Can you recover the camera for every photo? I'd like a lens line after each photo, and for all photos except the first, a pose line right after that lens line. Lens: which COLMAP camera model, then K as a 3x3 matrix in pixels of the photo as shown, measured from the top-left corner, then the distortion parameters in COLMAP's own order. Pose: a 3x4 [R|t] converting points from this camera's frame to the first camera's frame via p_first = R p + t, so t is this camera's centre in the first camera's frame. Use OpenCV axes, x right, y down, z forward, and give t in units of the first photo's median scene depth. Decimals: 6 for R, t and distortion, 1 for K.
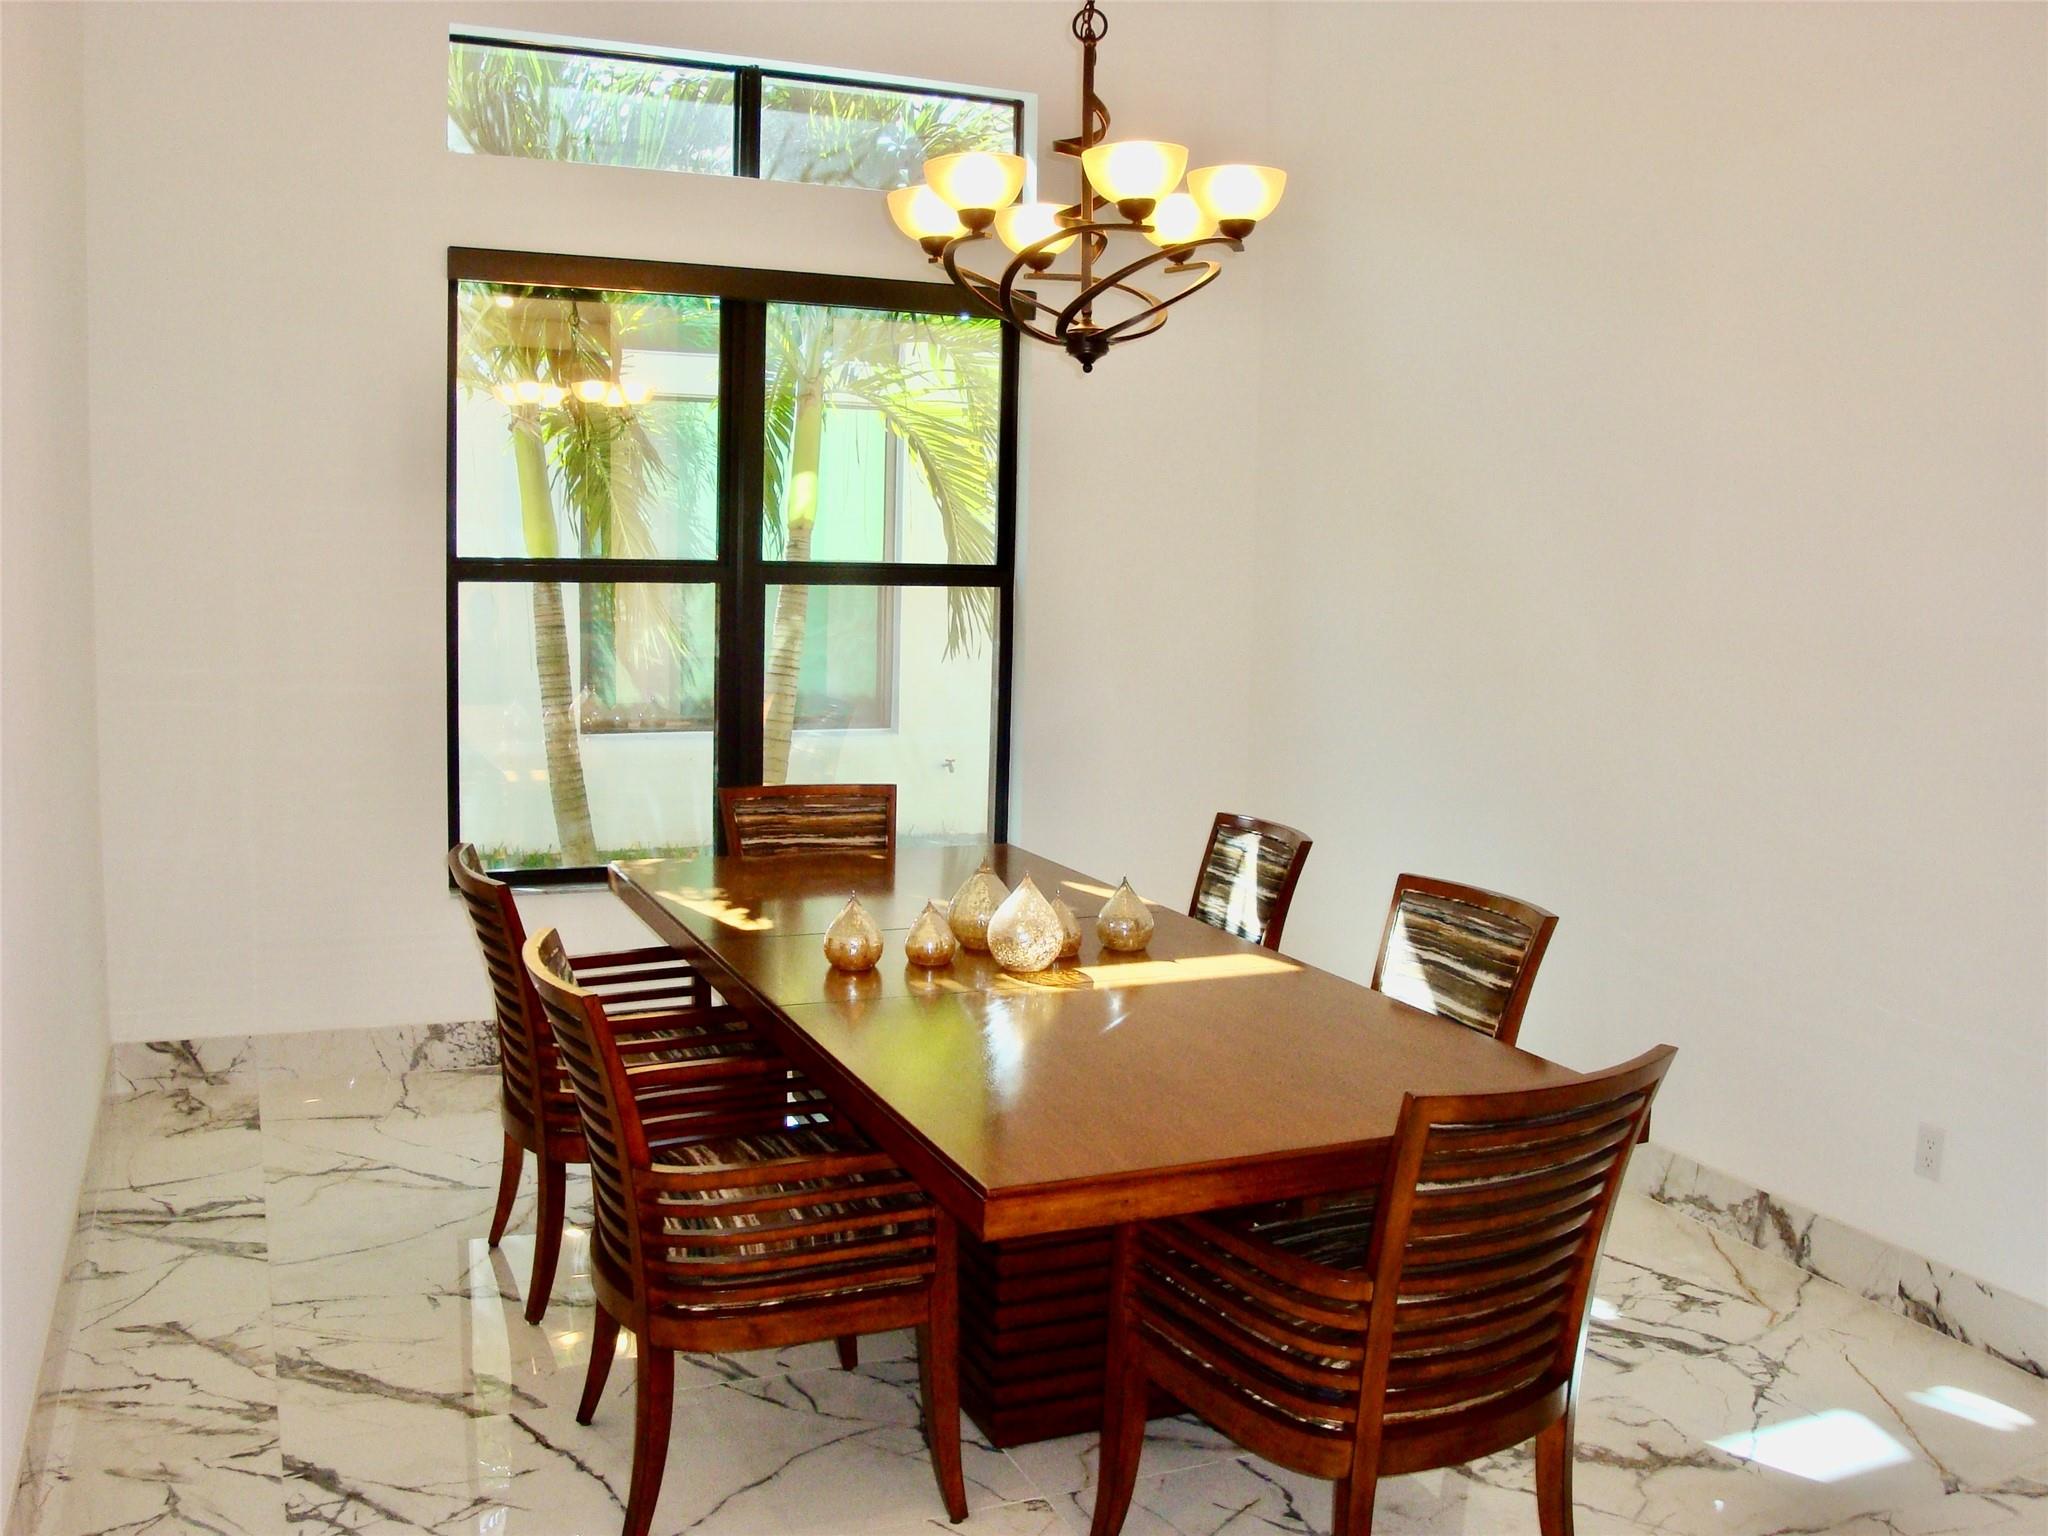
lens RADIAL K [[1827.9, 0, 1014.4], [0, 1827.9, 774.1], [0, 0, 1]] dist [-0.147815, 0.119140]
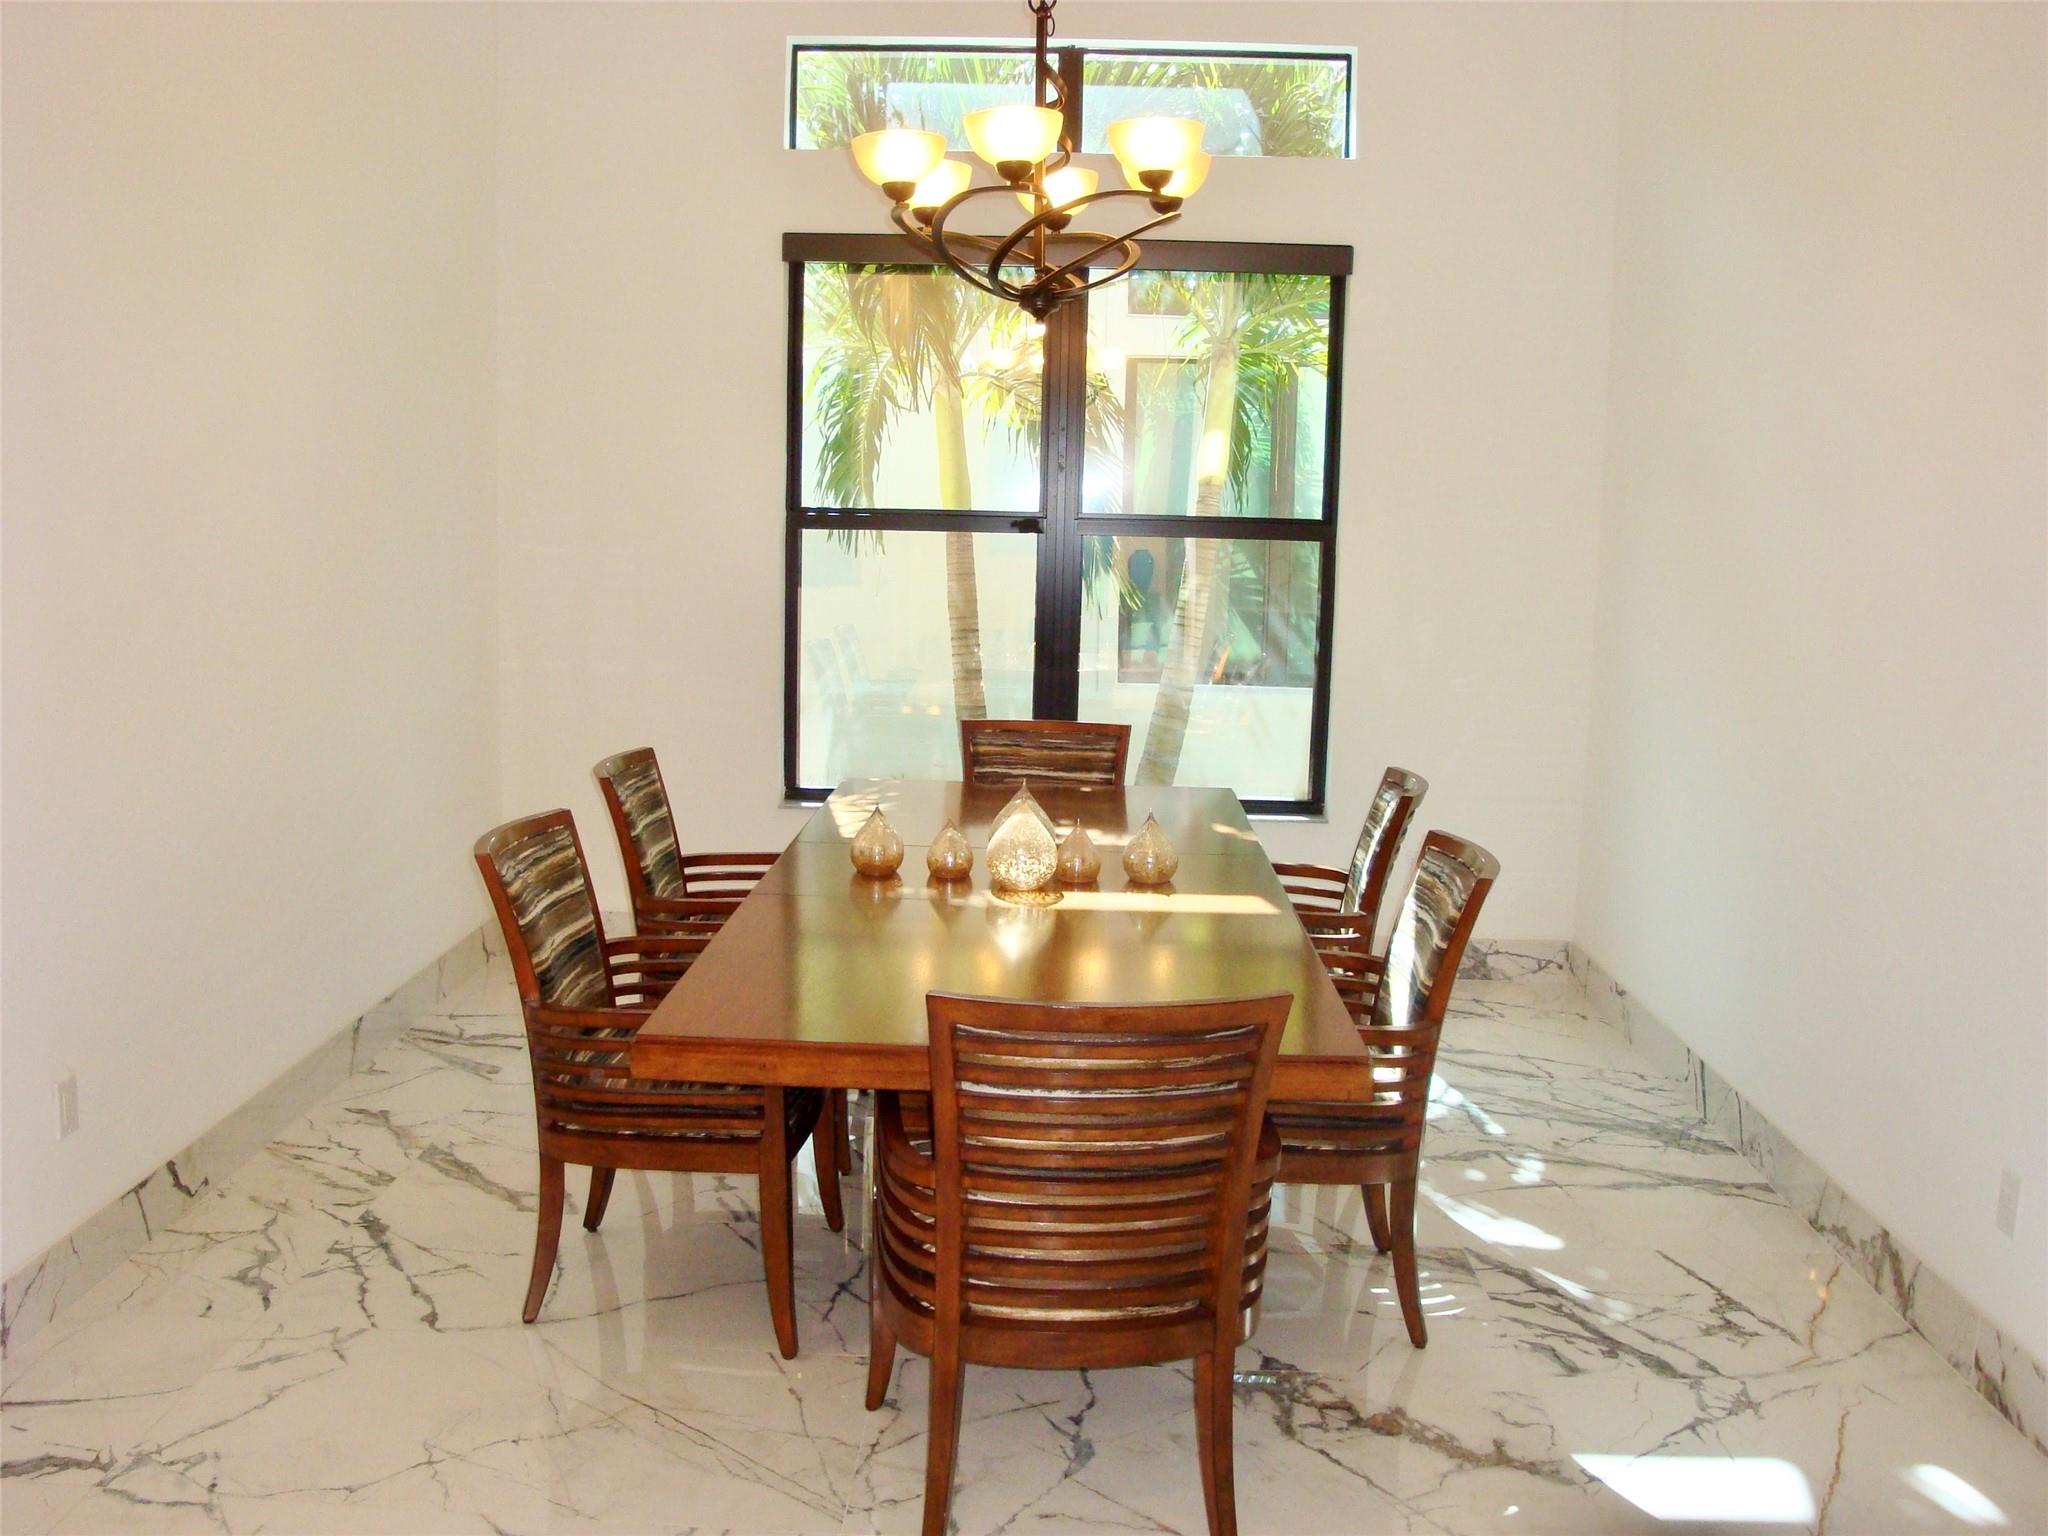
lens RADIAL K [[1827.9, 0, 987.0], [0, 1827.9, 773.4], [0, 0, 1]] dist [-0.147815, 0.119140]
pose [[0.901888, 0.061094, -0.427627, 0.423614], [-0.053467, 0.998124, 0.029834, 0.008623], [0.428647, -0.004043, 0.903463, 0.025578]]
